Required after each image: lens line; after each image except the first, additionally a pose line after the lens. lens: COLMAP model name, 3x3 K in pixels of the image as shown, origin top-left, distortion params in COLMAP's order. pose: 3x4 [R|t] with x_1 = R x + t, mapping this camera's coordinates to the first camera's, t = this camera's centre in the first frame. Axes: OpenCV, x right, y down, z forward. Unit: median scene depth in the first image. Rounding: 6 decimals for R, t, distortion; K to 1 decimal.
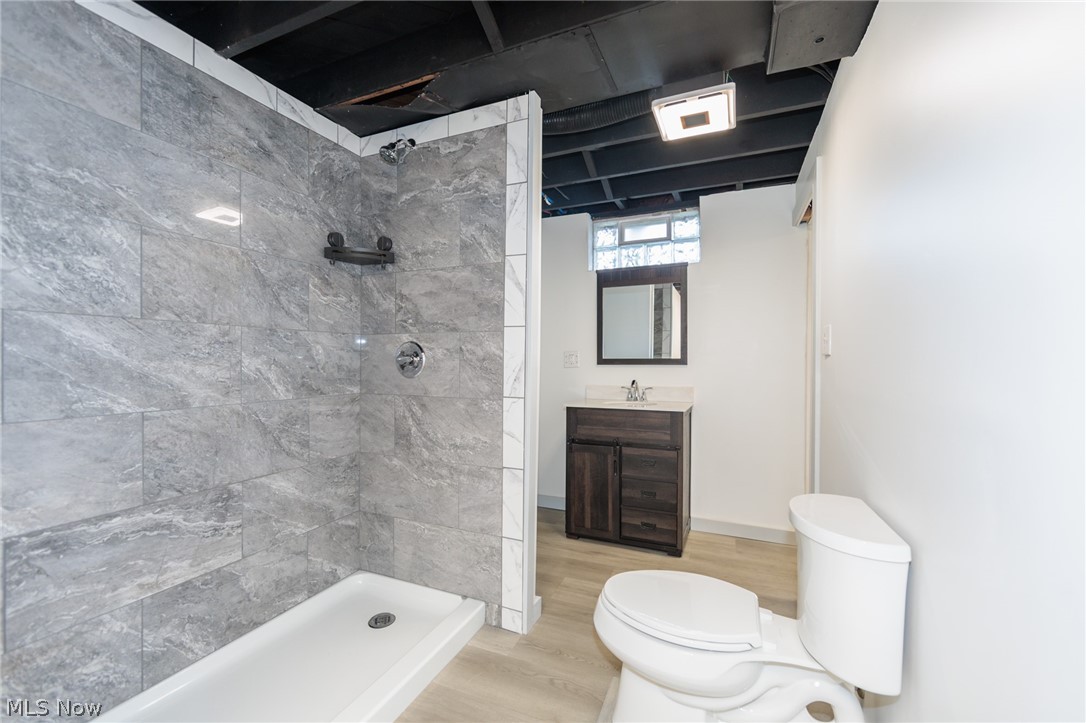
lens RADIAL K [[434.9, 0, 545.3], [0, 434.9, 361.5], [0, 0, 1]] dist [-0.003415, 0.000318]
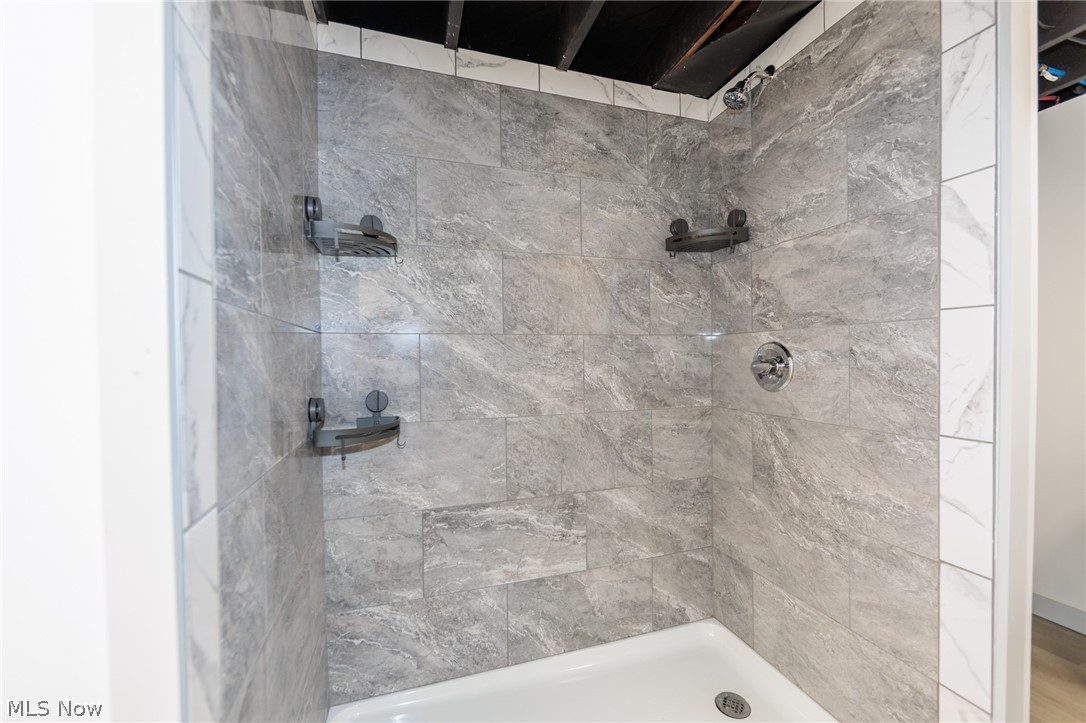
lens RADIAL K [[434.9, 0, 545.3], [0, 434.9, 361.5], [0, 0, 1]] dist [-0.003415, 0.000318]
pose [[0.659086, -0.007472, -0.752031, -0.010678], [0.012631, 0.999920, 0.001135, -0.020414], [0.751962, -0.010247, 0.659127, 0.247519]]
